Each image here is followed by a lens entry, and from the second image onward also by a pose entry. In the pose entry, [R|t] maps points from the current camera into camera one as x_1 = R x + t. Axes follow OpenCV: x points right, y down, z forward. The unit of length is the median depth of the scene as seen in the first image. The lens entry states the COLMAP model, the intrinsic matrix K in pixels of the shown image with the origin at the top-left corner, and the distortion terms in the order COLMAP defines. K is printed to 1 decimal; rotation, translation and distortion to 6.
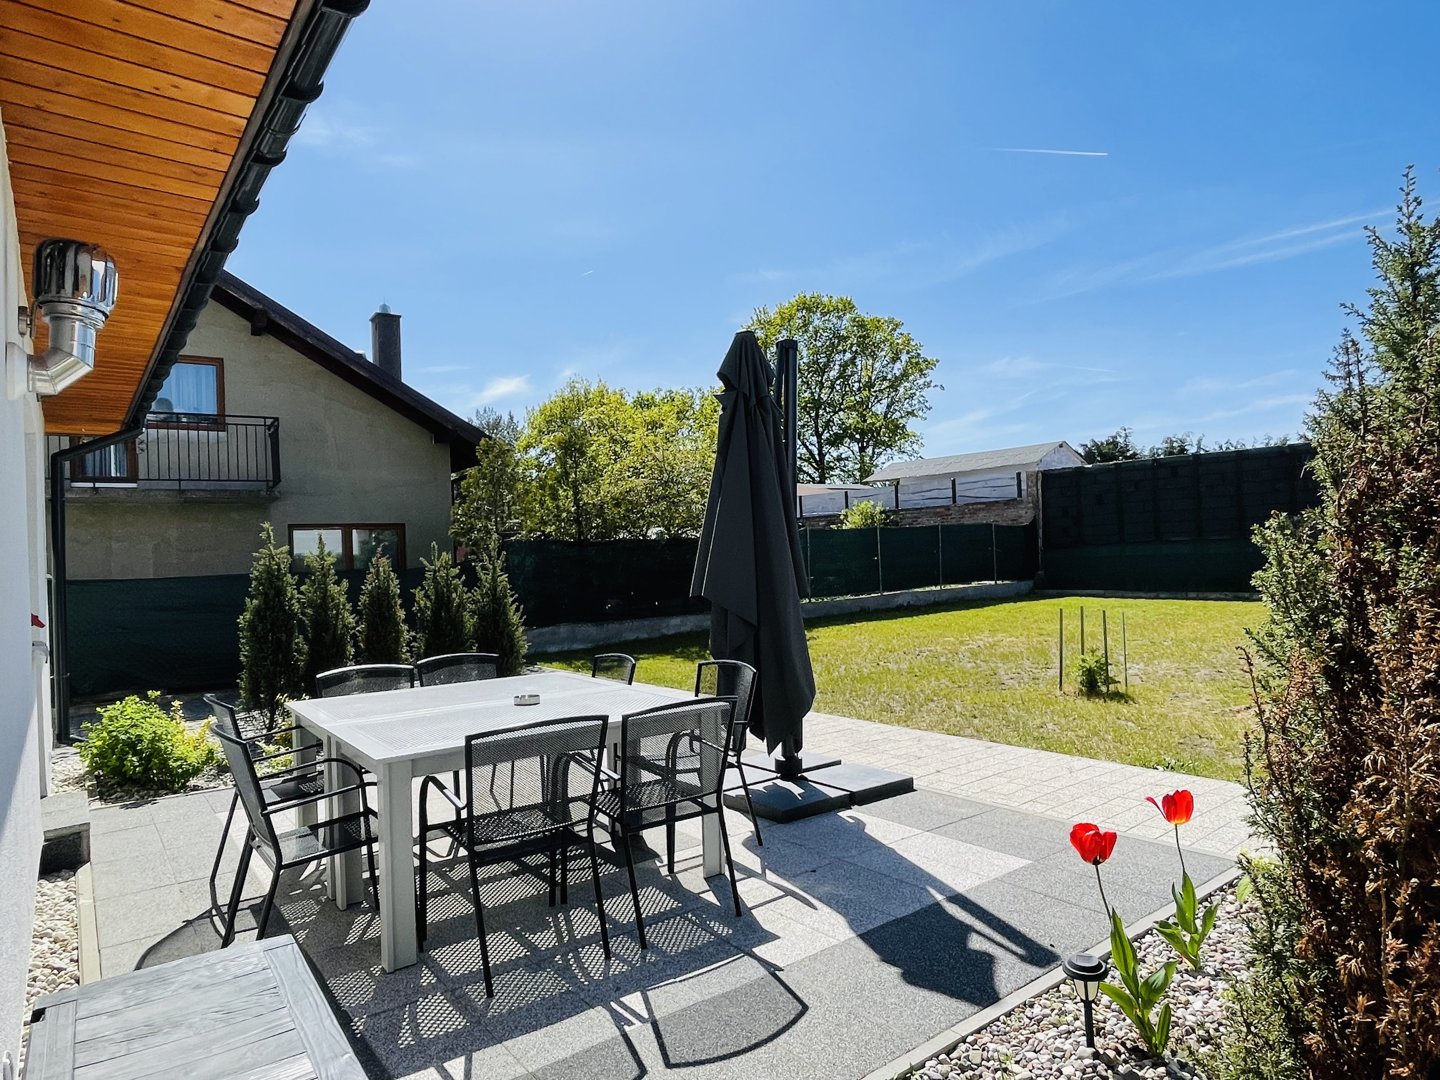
lens RADIAL K [[855.7, 0, 722.2], [0, 855.7, 542.5], [0, 0, 1]] dist [-0.000376, 0.000245]
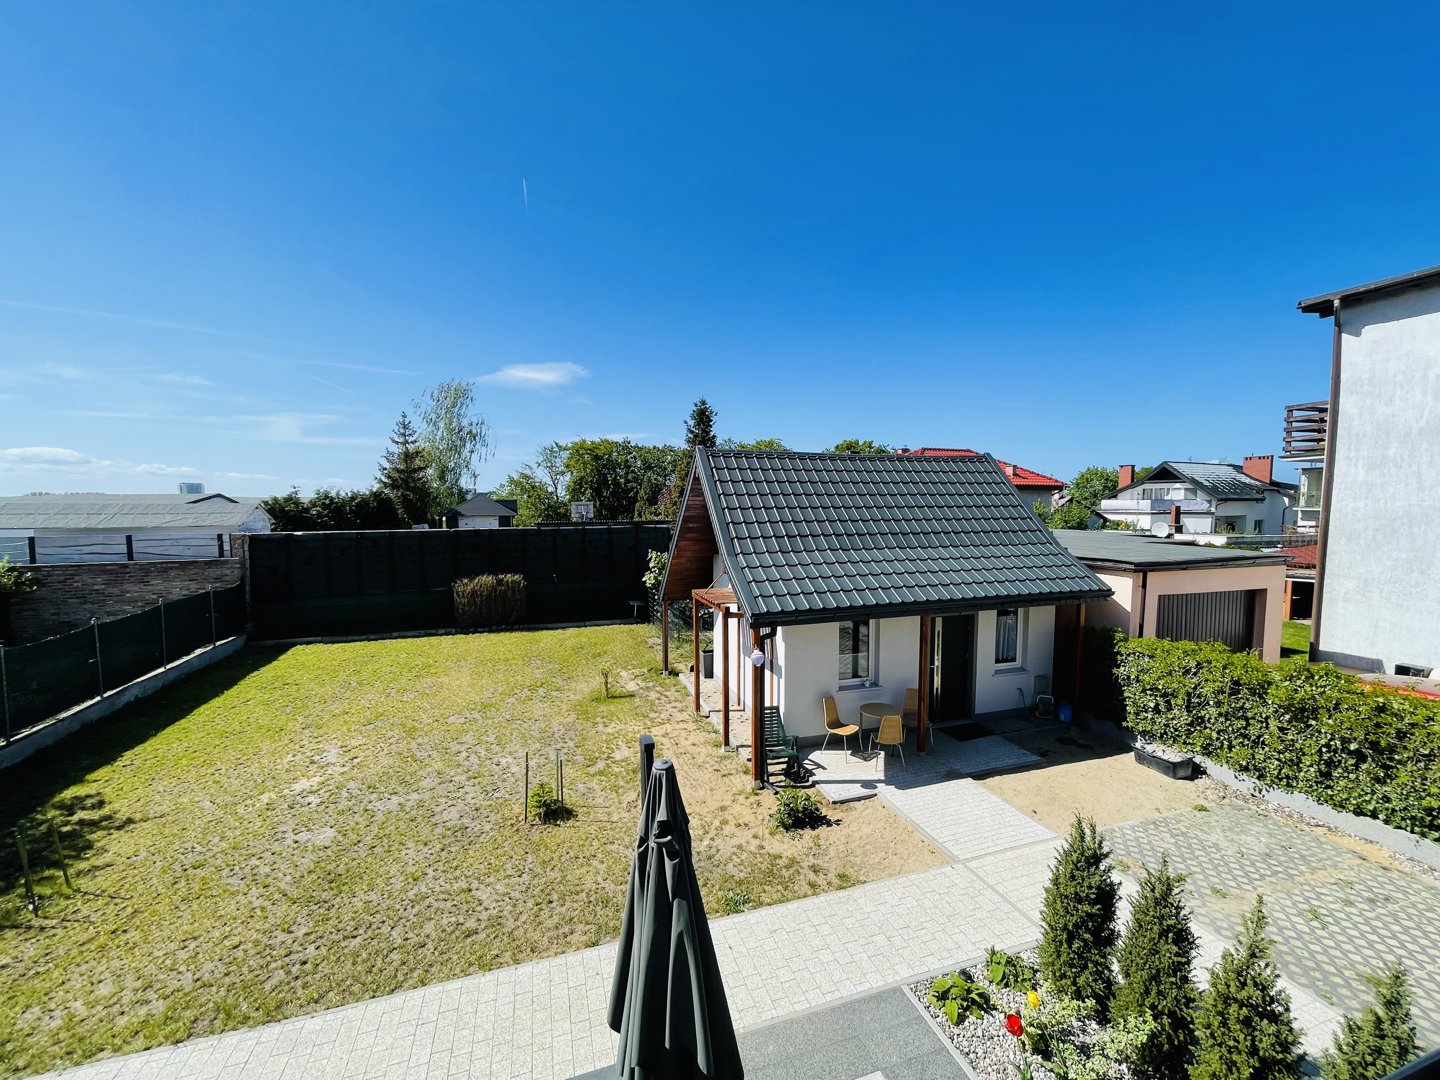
lens RADIAL K [[583.8, 0, 721.3], [0, 583.8, 541.3], [0, 0, 1]] dist [0.000454, 0.000030]
pose [[0.330186, -0.029362, 0.943459, -0.145895], [-0.031402, 0.998621, 0.042068, -0.124441], [-0.943393, -0.043517, 0.328809, 0.151643]]
